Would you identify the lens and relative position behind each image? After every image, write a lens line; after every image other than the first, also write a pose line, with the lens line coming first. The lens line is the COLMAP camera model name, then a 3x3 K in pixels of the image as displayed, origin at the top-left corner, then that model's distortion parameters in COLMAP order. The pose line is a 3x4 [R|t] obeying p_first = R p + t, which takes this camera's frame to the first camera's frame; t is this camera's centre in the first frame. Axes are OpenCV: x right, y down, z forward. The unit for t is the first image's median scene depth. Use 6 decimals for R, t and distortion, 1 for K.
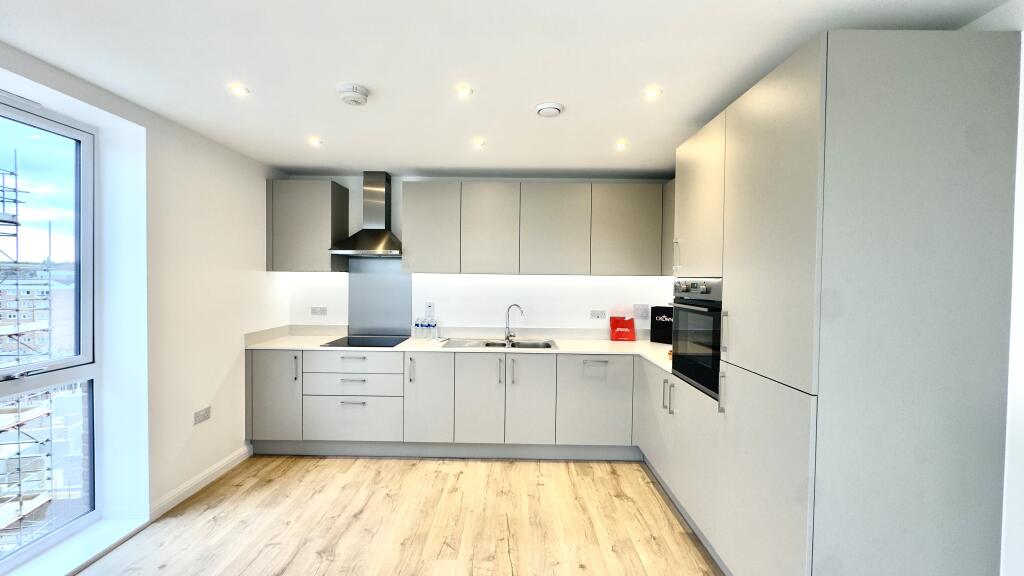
lens RADIAL K [[408.2, 0, 506.1], [0, 408.2, 289.2], [0, 0, 1]] dist [-0.007700, -0.000164]
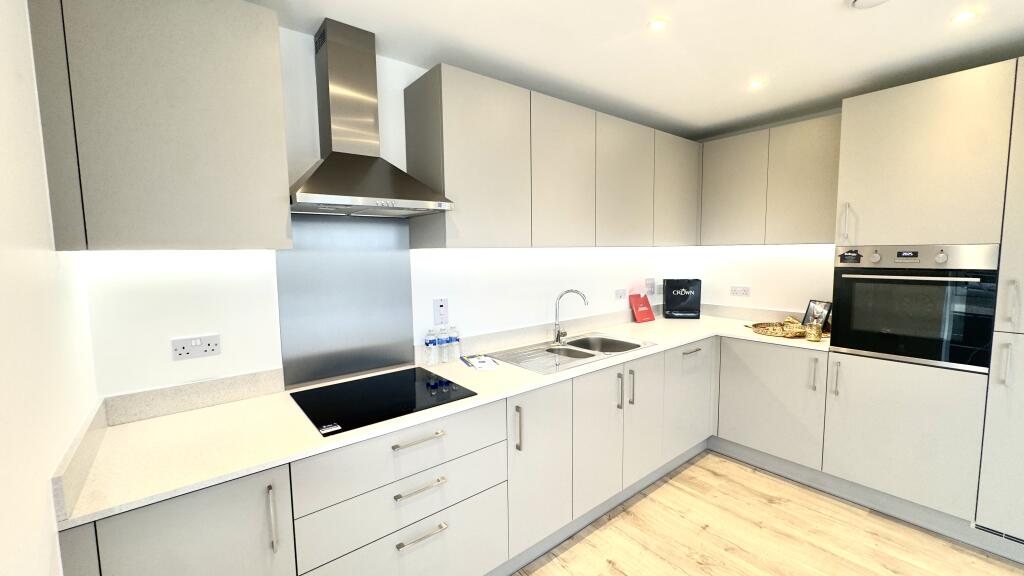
lens RADIAL K [[408.2, 0, 508.6], [0, 408.2, 293.3], [0, 0, 1]] dist [-0.007700, -0.000164]
pose [[0.775179, -0.088626, 0.625495, -0.530940], [0.040986, 0.995080, 0.090198, -0.026369], [-0.630411, -0.044283, 0.774997, 0.565409]]
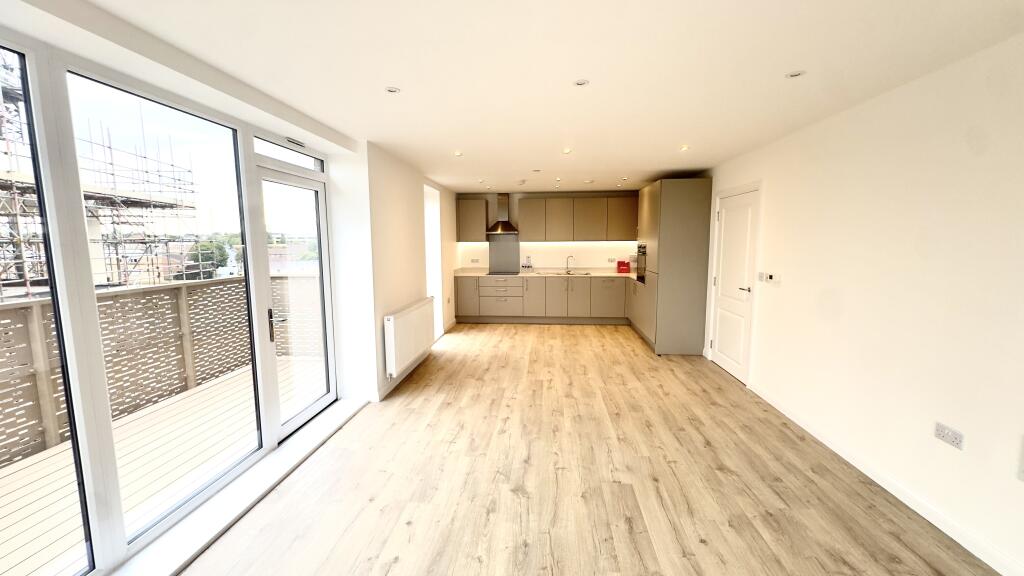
lens RADIAL K [[408.2, 0, 518.9], [0, 408.2, 280.7], [0, 0, 1]] dist [-0.007700, -0.000164]
pose [[0.997951, -0.012990, -0.062645, -0.123413], [0.017502, 0.997249, 0.072024, 0.010550], [0.061537, -0.072972, 0.995434, -1.198129]]
